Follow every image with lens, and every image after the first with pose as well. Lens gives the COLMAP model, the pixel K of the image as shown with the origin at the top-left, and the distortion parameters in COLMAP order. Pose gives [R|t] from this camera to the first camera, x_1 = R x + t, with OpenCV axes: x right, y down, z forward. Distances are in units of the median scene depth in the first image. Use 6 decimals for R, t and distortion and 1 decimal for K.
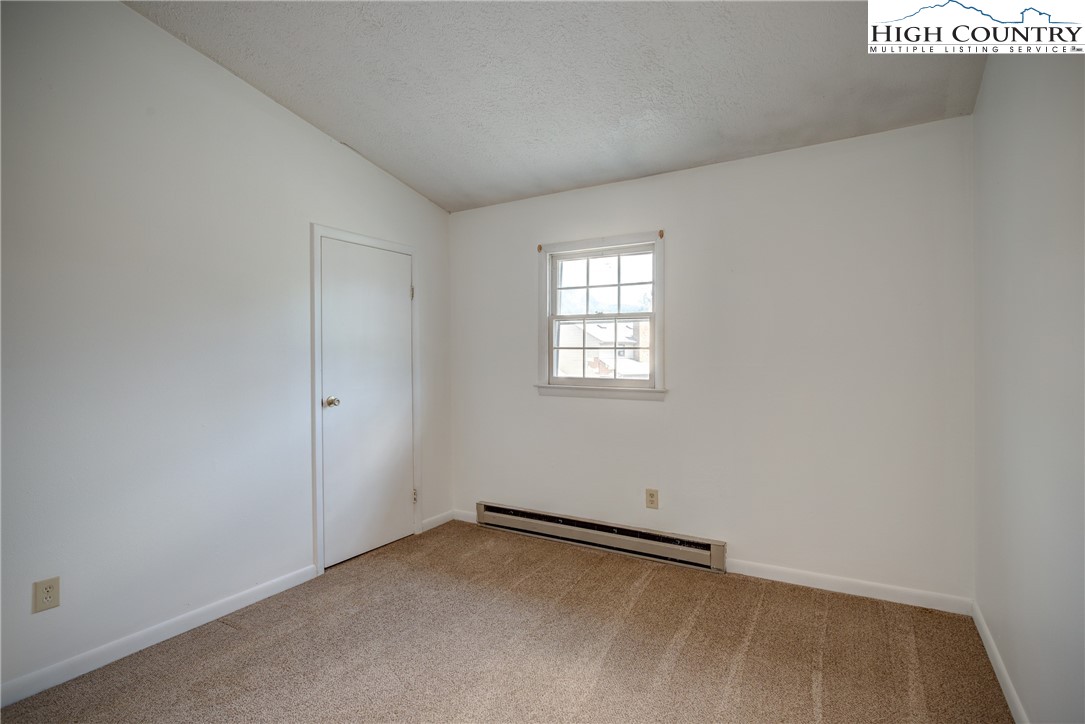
lens RADIAL K [[537.4, 0, 547.9], [0, 537.4, 360.7], [0, 0, 1]] dist [-0.003938, 0.001434]
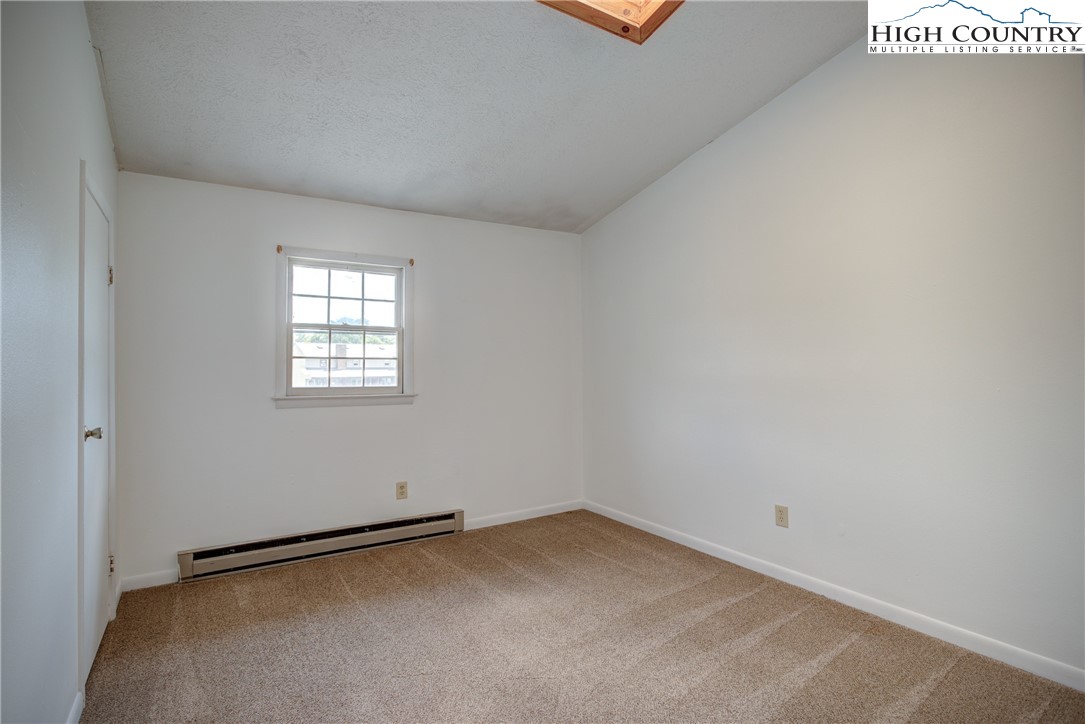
lens RADIAL K [[537.4, 0, 547.9], [0, 537.4, 360.7], [0, 0, 1]] dist [-0.003938, 0.001434]
pose [[0.469596, 0.010277, 0.882821, -0.663576], [0.014427, 0.999709, -0.019312, 0.007468], [-0.882763, 0.021805, 0.469312, 0.180440]]
